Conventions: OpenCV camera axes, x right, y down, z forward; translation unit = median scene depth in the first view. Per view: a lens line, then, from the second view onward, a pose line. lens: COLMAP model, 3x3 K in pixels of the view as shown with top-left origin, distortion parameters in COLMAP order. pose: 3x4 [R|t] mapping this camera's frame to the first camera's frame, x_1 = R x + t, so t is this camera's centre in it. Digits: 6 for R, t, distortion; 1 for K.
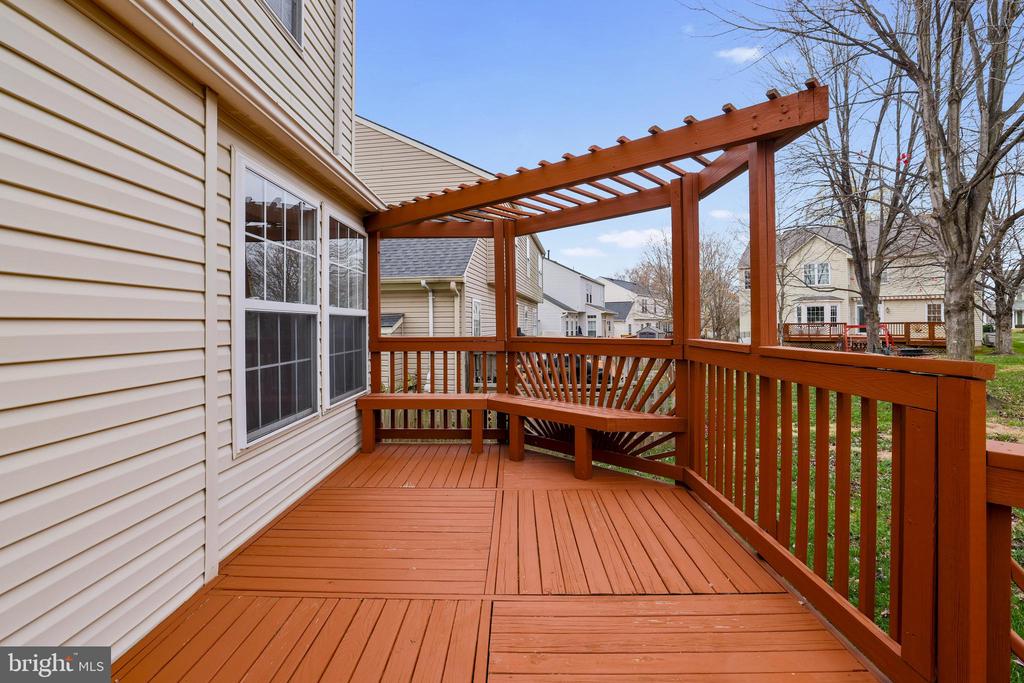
lens RADIAL K [[473.9, 0, 506.5], [0, 473.9, 323.1], [0, 0, 1]] dist [-0.024846, 0.000584]
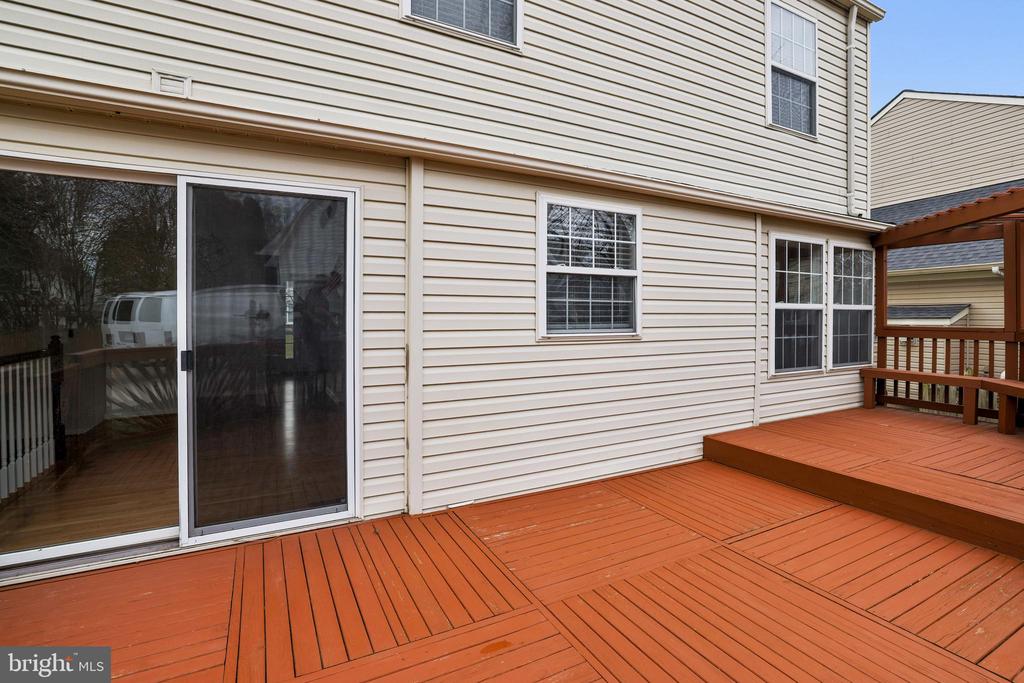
lens RADIAL K [[473.9, 0, 506.5], [0, 473.9, 323.1], [0, 0, 1]] dist [-0.024846, 0.000584]
pose [[0.473633, 0.017923, -0.880540, 0.477162], [-0.000589, 0.999799, 0.020034, -0.003428], [0.880722, -0.008971, 0.473548, -0.689022]]
